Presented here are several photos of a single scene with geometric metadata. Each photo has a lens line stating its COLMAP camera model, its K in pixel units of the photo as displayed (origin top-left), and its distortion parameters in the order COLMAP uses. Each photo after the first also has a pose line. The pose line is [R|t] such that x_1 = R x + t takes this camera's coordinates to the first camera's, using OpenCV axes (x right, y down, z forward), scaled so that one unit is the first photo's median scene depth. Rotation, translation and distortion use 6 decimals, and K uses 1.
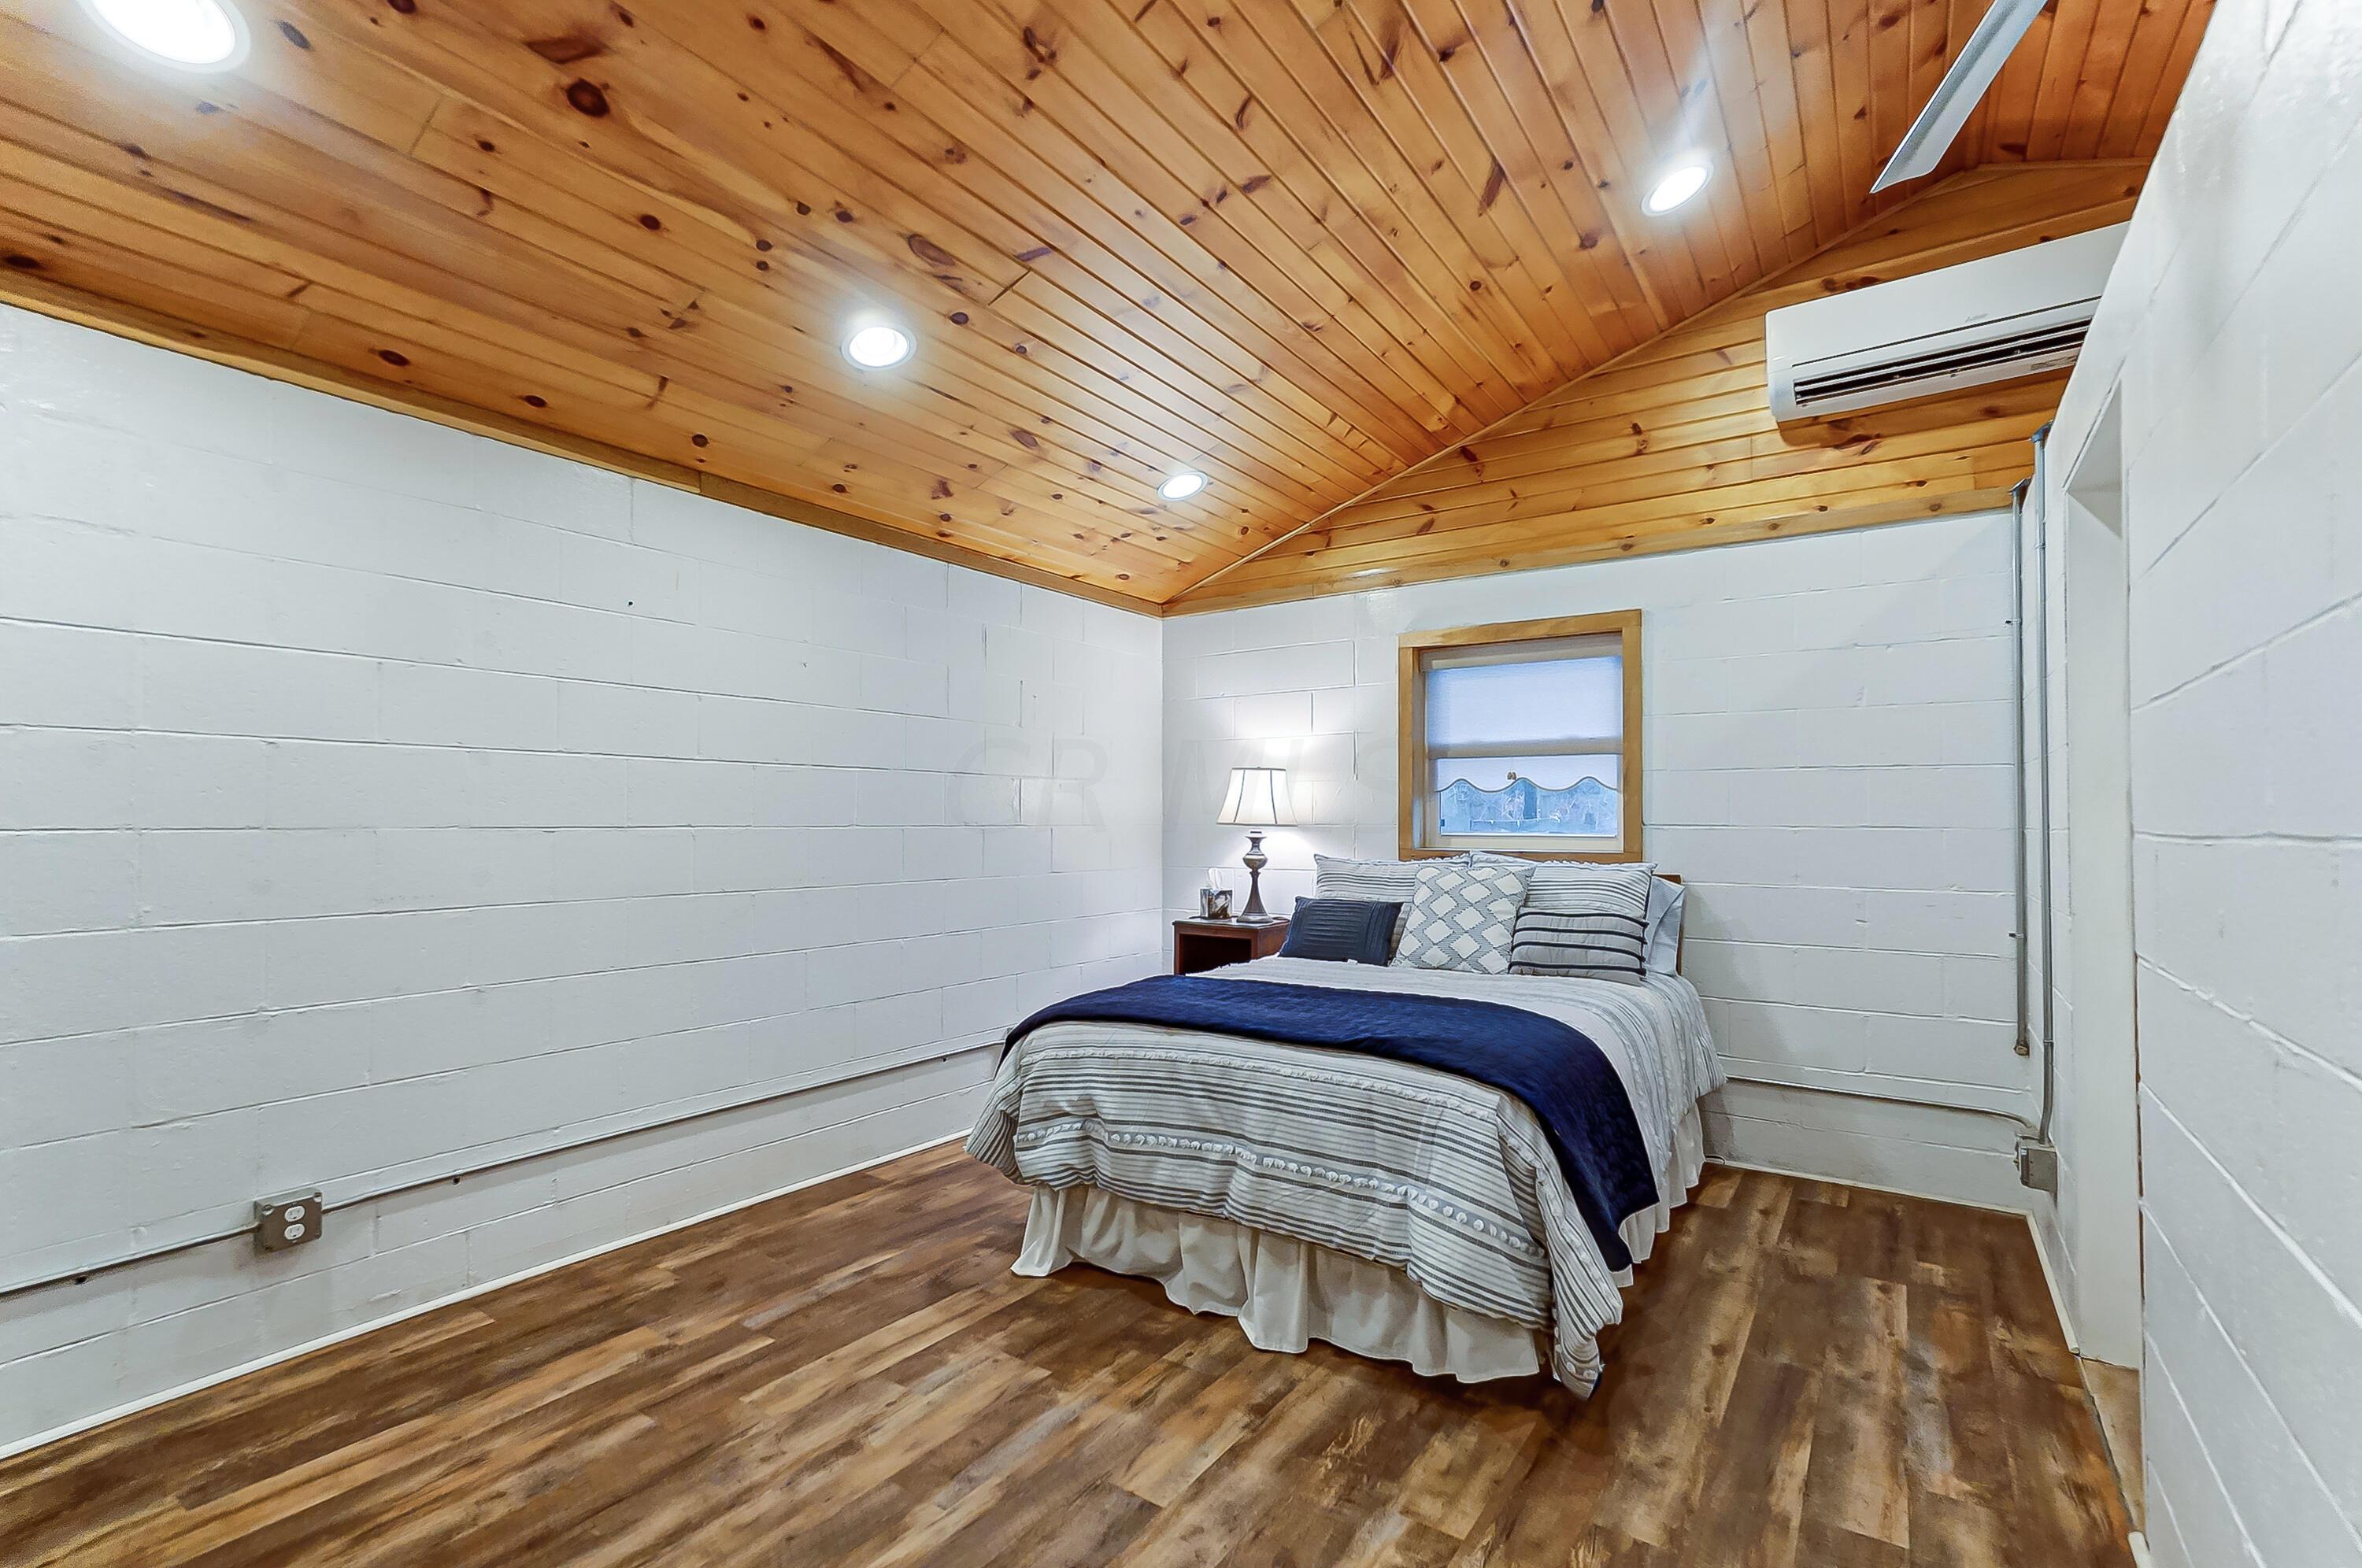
lens RADIAL K [[1061.7, 0, 1184.2], [0, 1061.7, 804.2], [0, 0, 1]] dist [-0.000386, 0.000442]
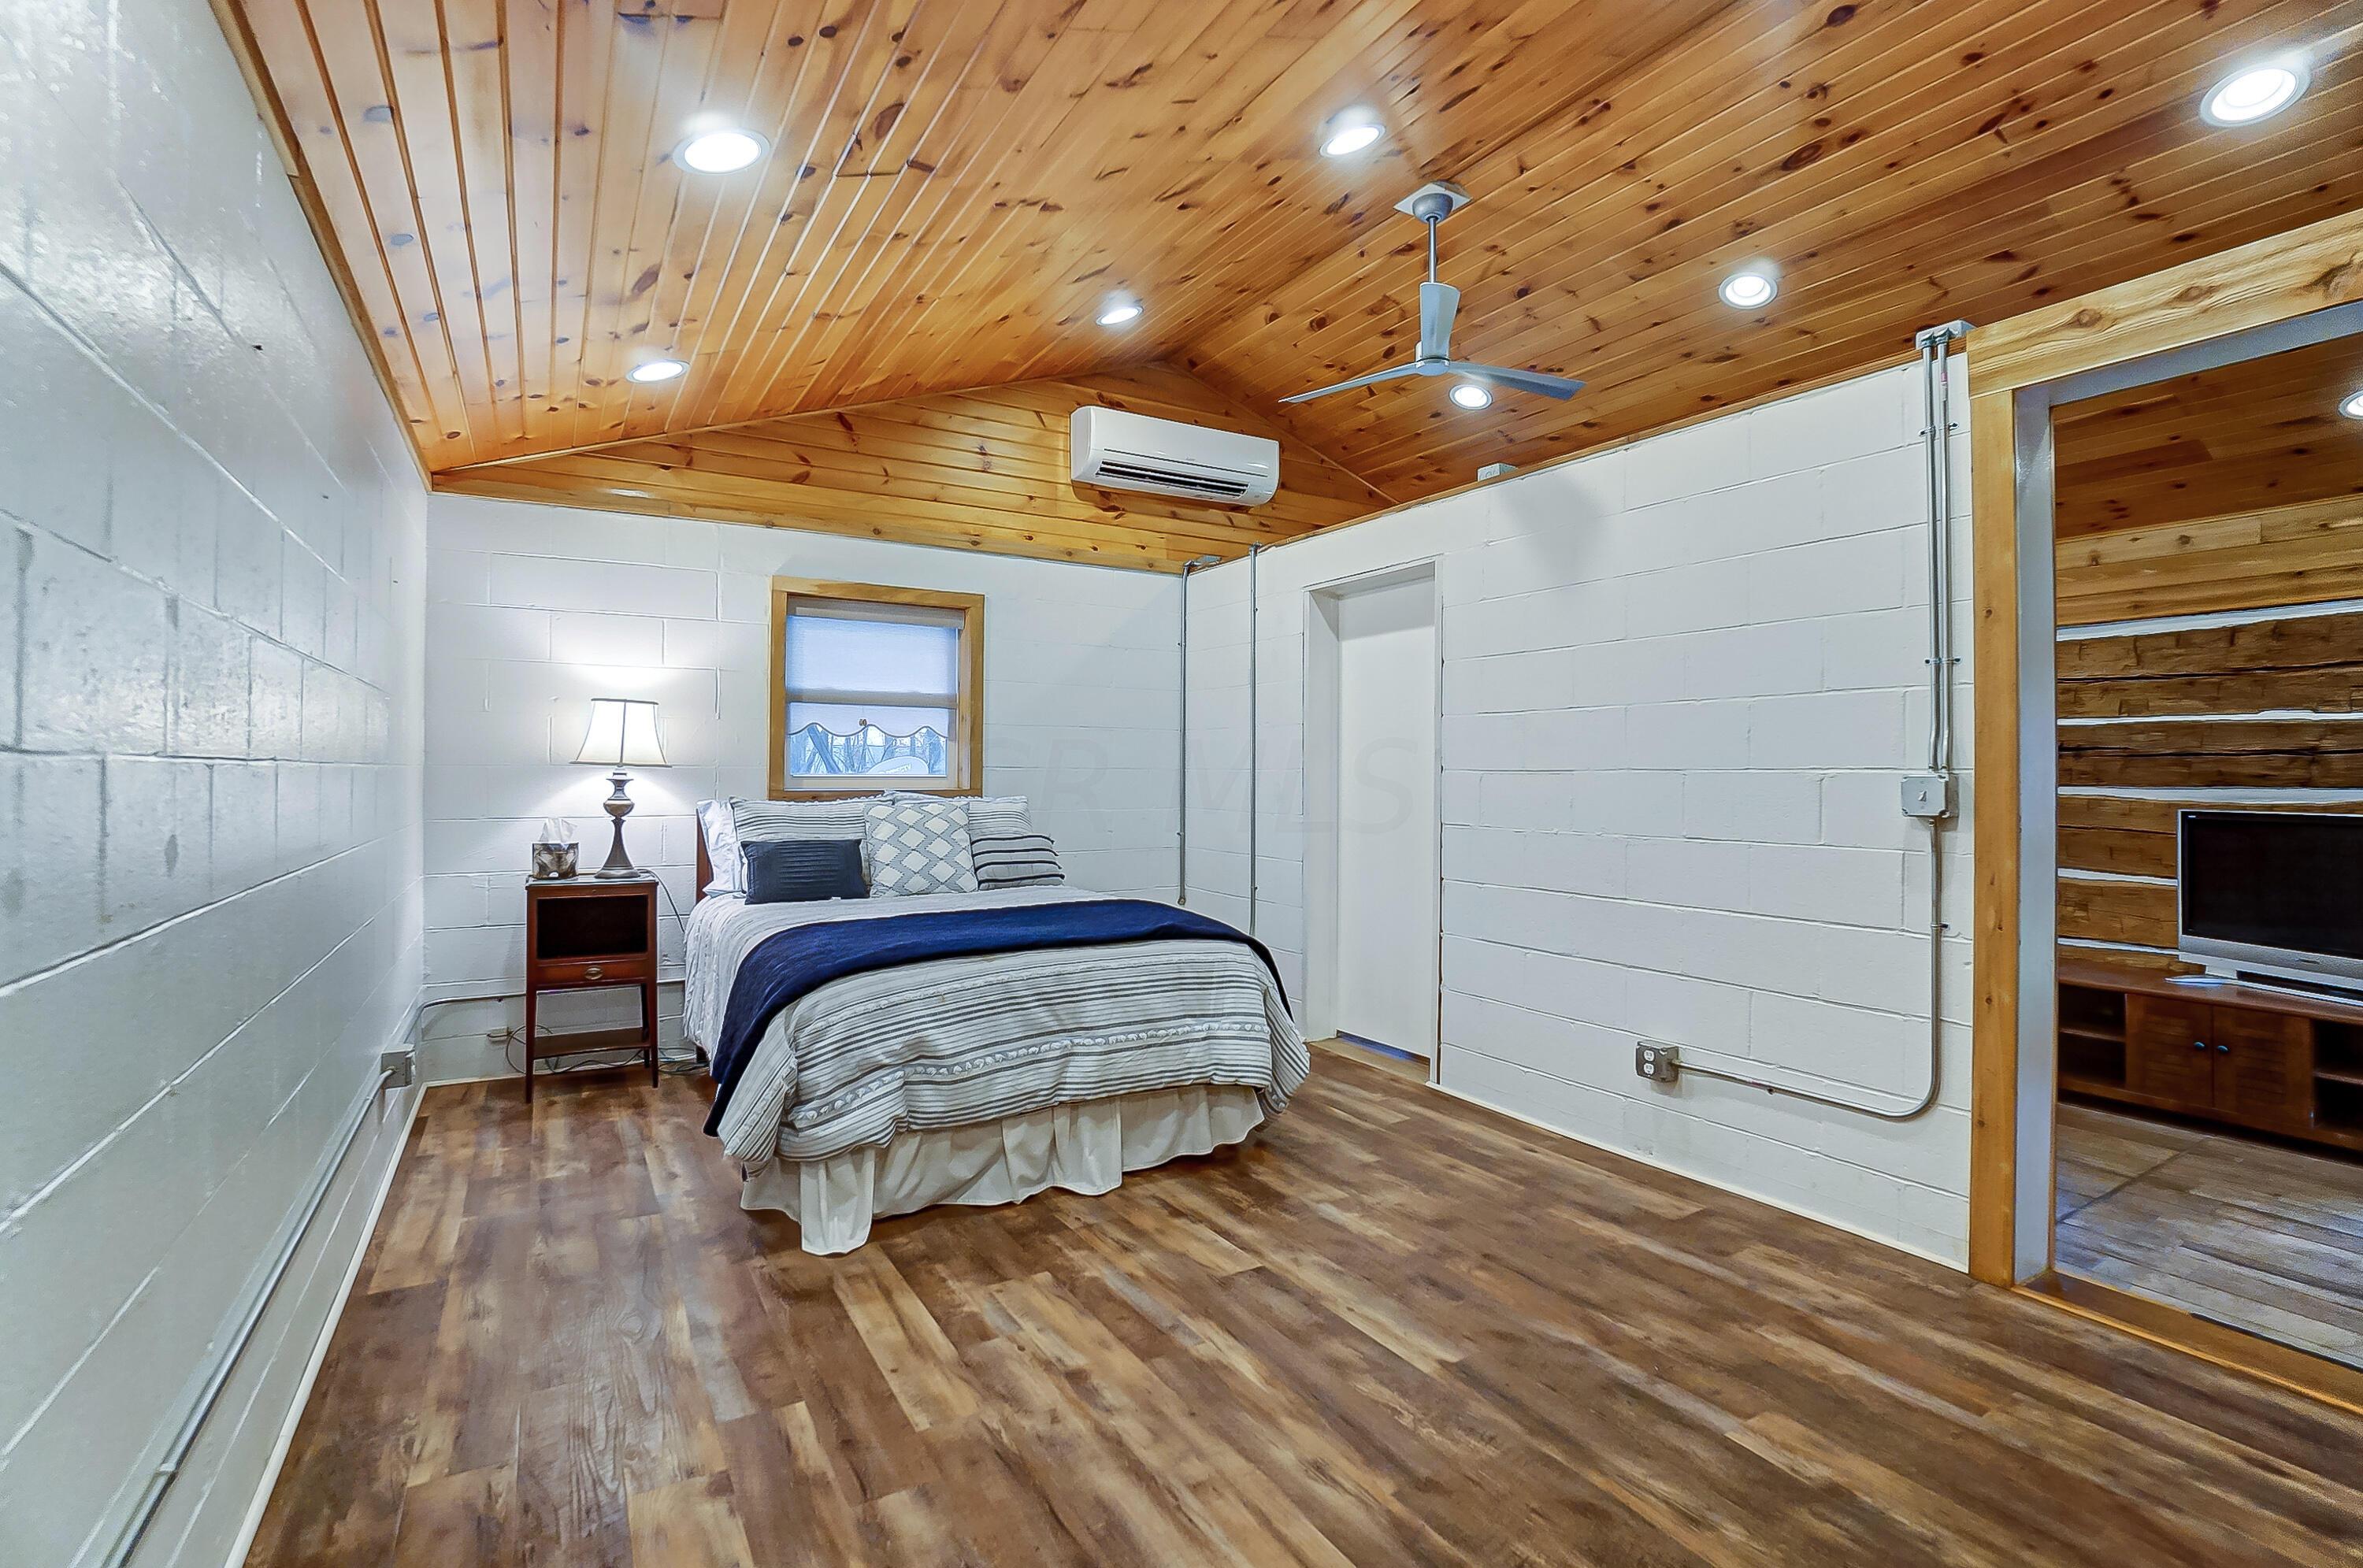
lens RADIAL K [[1062.2, 0, 1184.5], [0, 1062.2, 769.6], [0, 0, 1]] dist [-0.000386, 0.000442]
pose [[0.422346, 0.000352, 0.906435, -0.890967], [-0.021317, 0.999727, 0.009544, 0.007758], [-0.906184, -0.023354, 0.422238, 0.361318]]
